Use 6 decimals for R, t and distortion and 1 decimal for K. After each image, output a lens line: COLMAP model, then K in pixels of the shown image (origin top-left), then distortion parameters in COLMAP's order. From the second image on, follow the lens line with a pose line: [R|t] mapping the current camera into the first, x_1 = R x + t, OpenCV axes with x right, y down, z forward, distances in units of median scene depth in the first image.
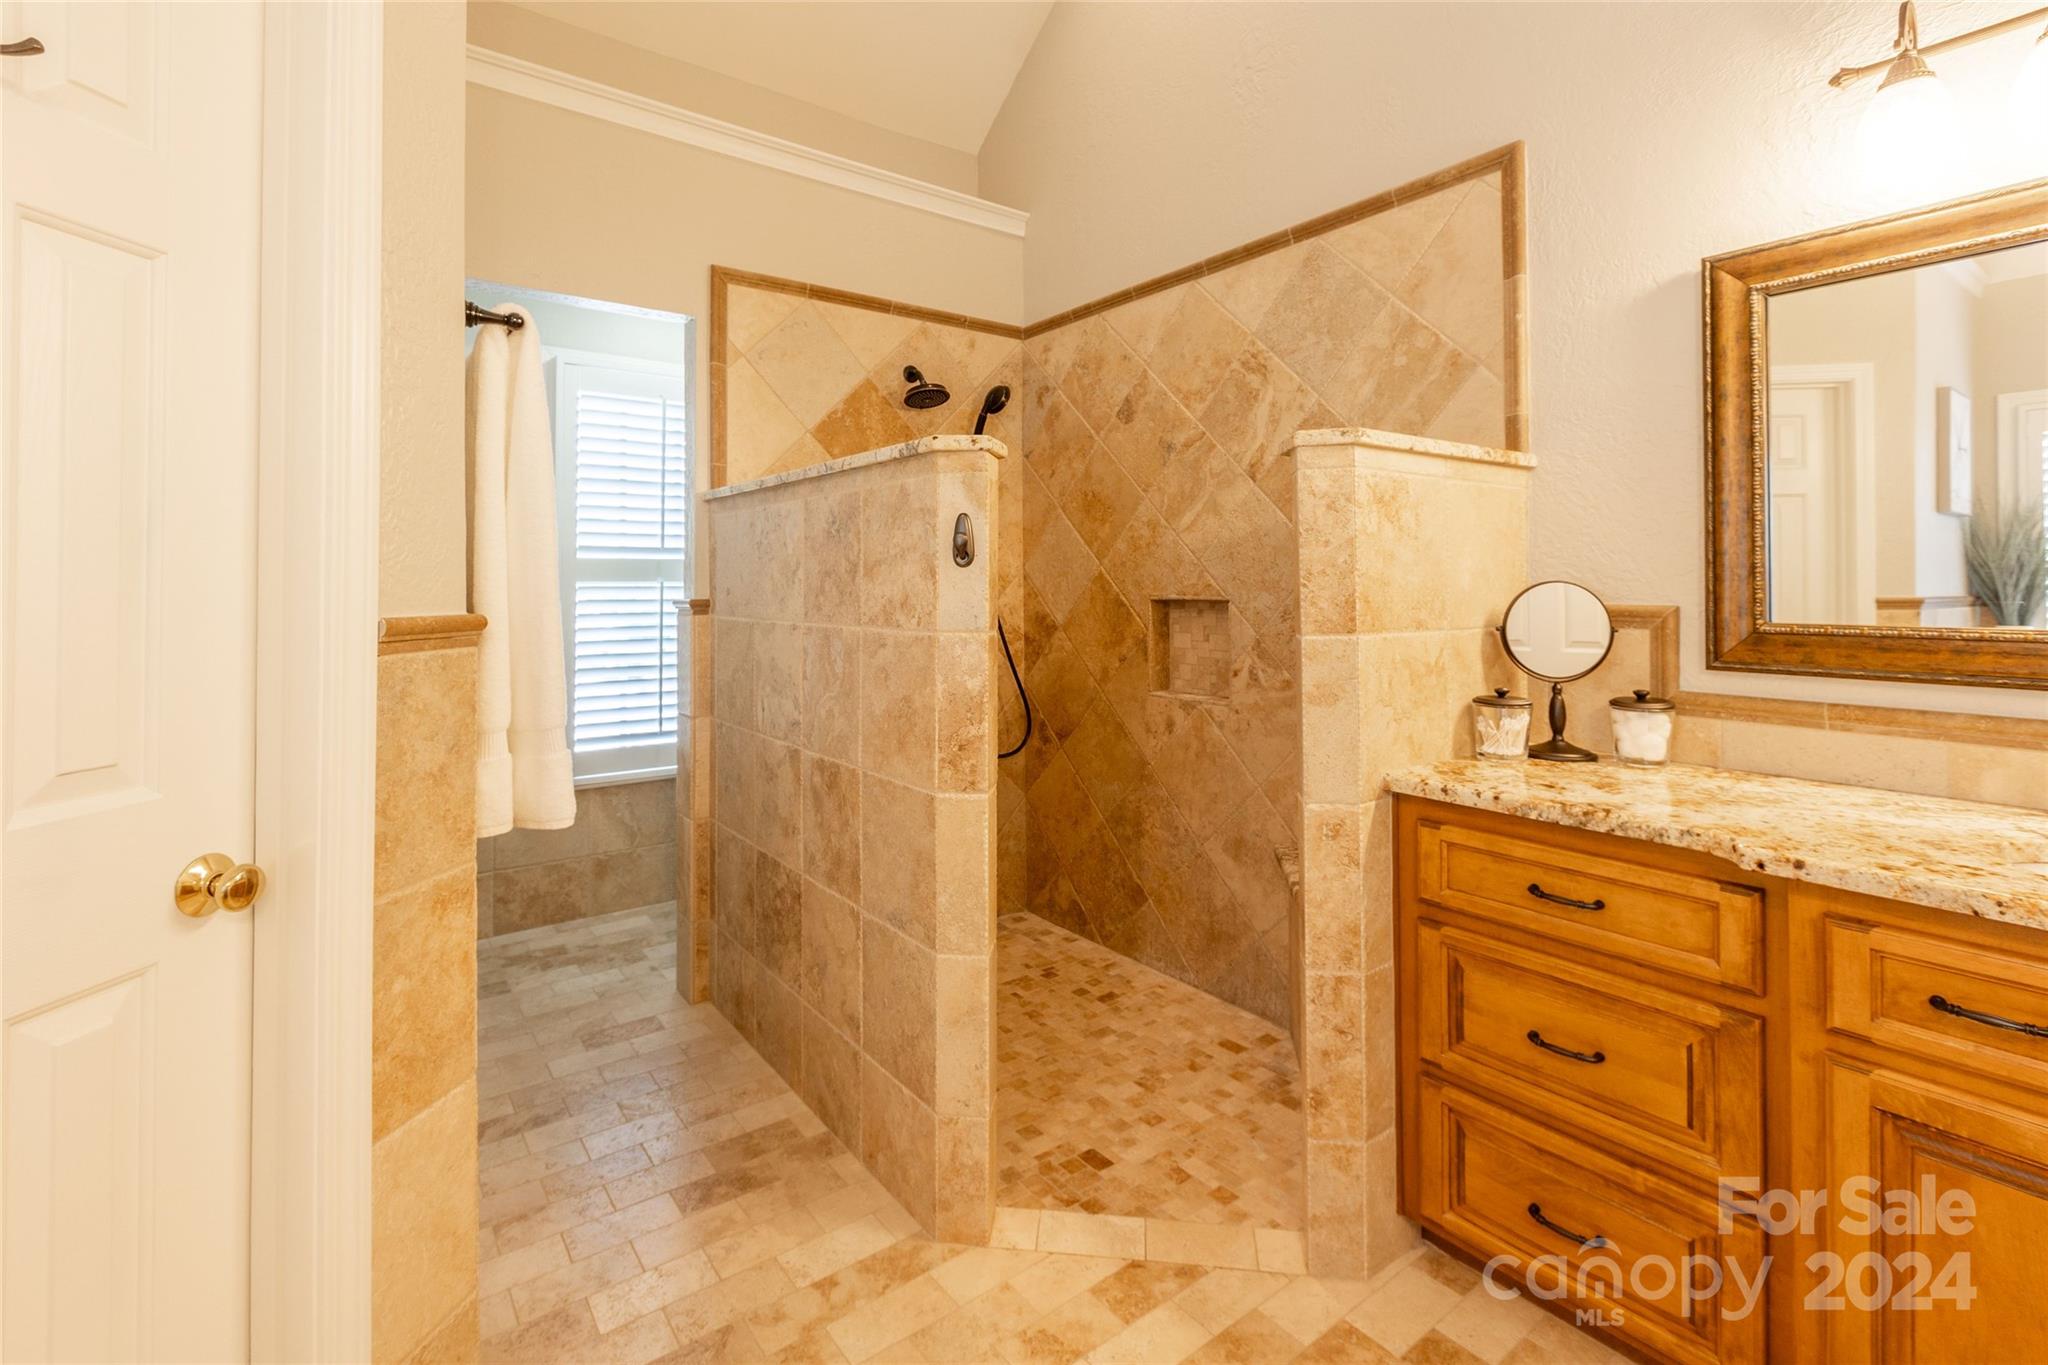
lens RADIAL K [[911.5, 0, 1004.7], [0, 911.5, 576.0], [0, 0, 1]] dist [-0.004502, 0.000107]
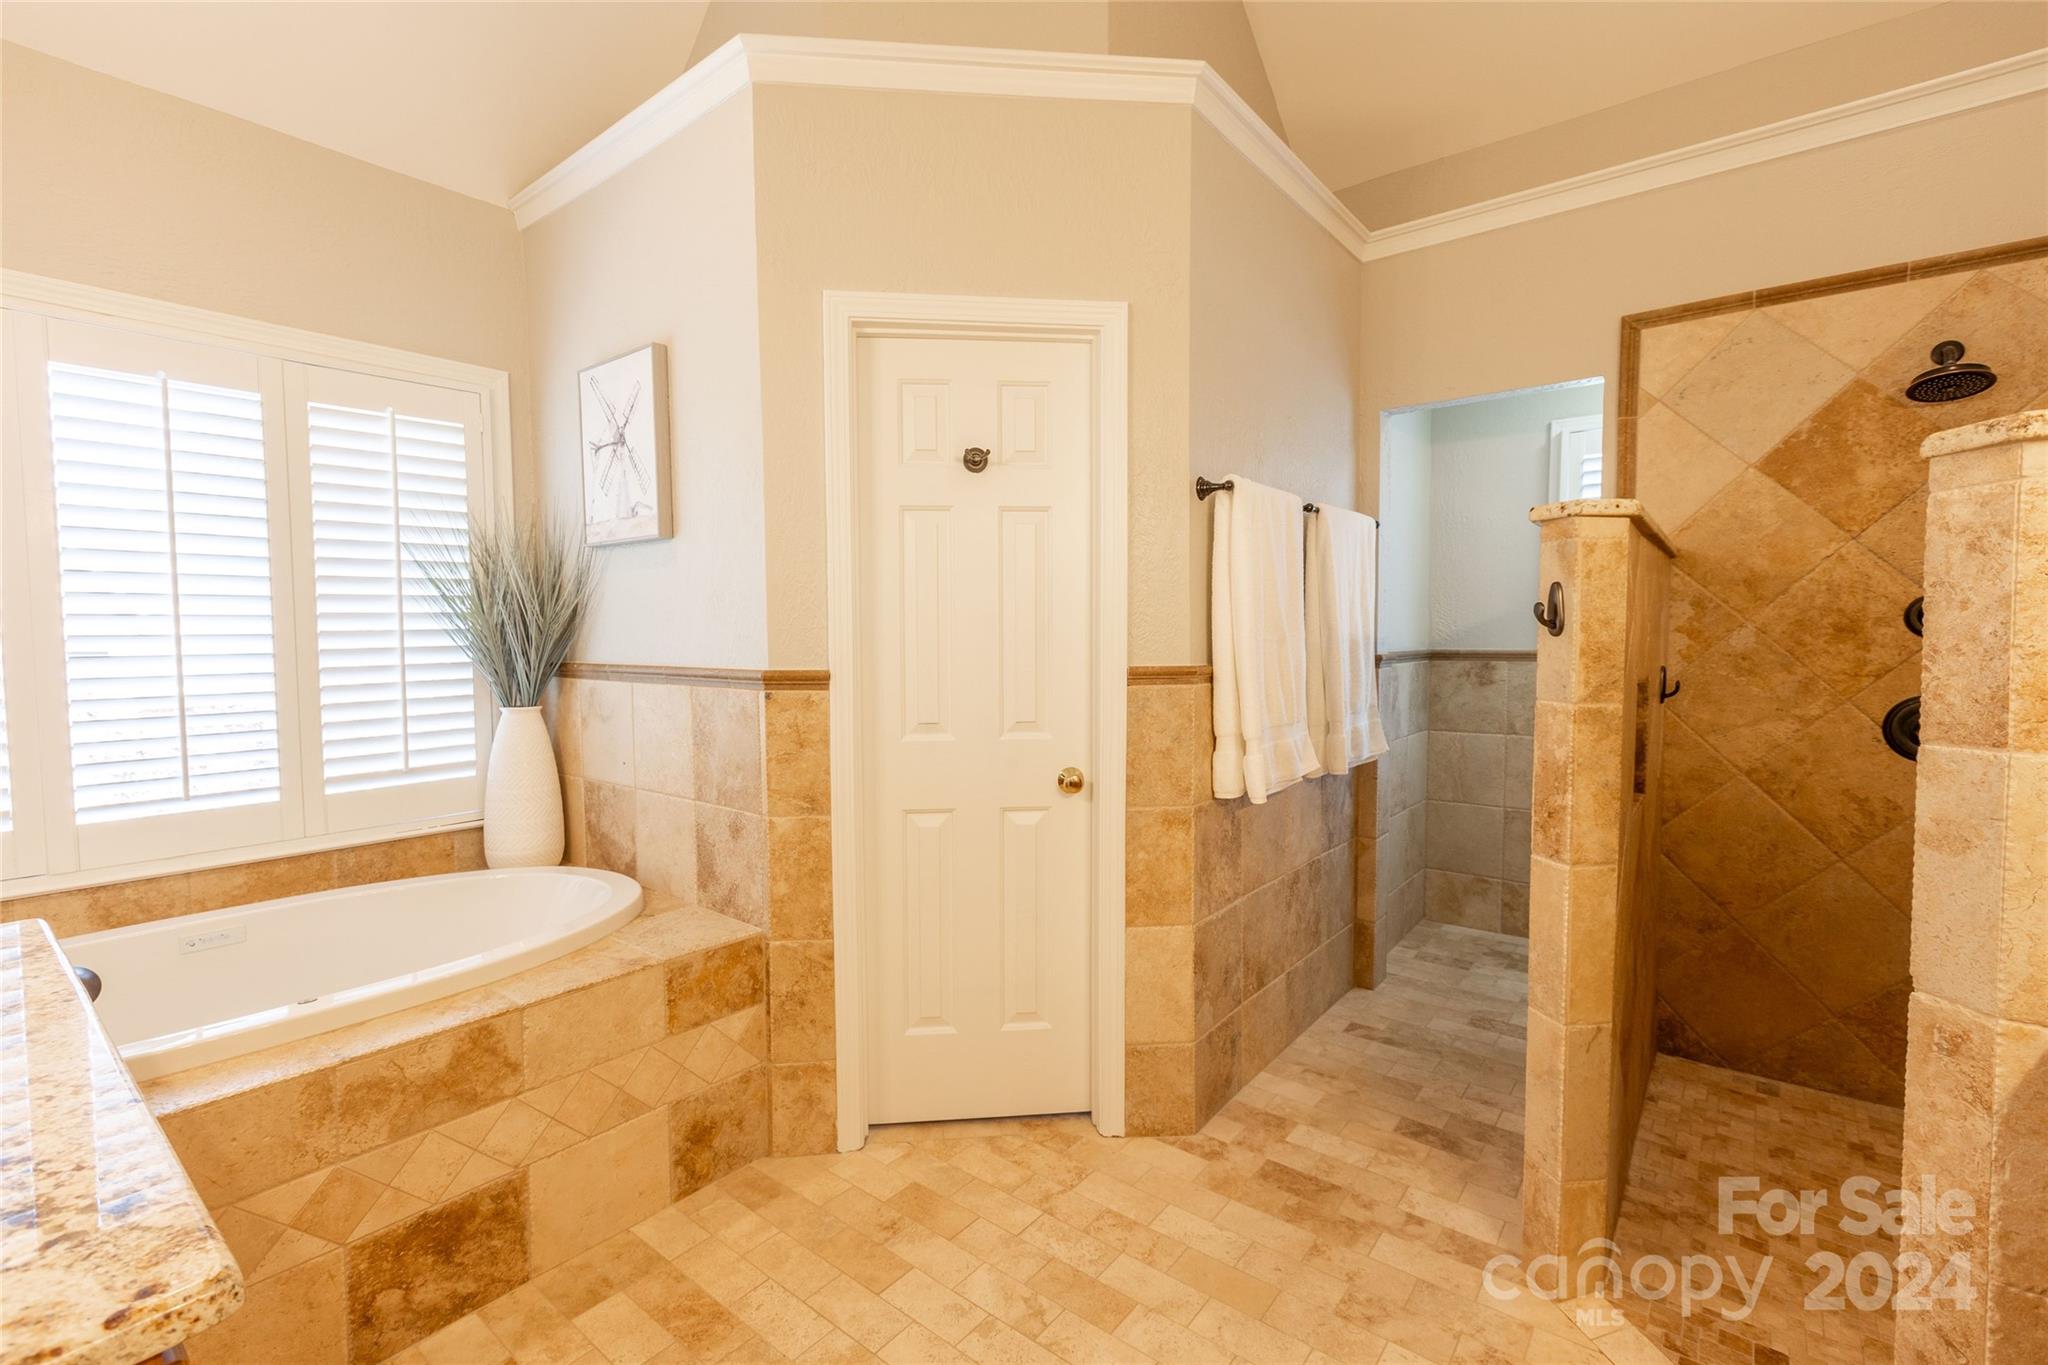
lens RADIAL K [[911.5, 0, 1022.1], [0, 911.5, 681.9], [0, 0, 1]] dist [-0.004502, 0.000107]
pose [[0.252695, 0.054605, -0.966004, 0.808854], [0.015135, 0.998061, 0.060377, -0.030067], [0.967428, -0.029877, 0.251379, 0.194241]]
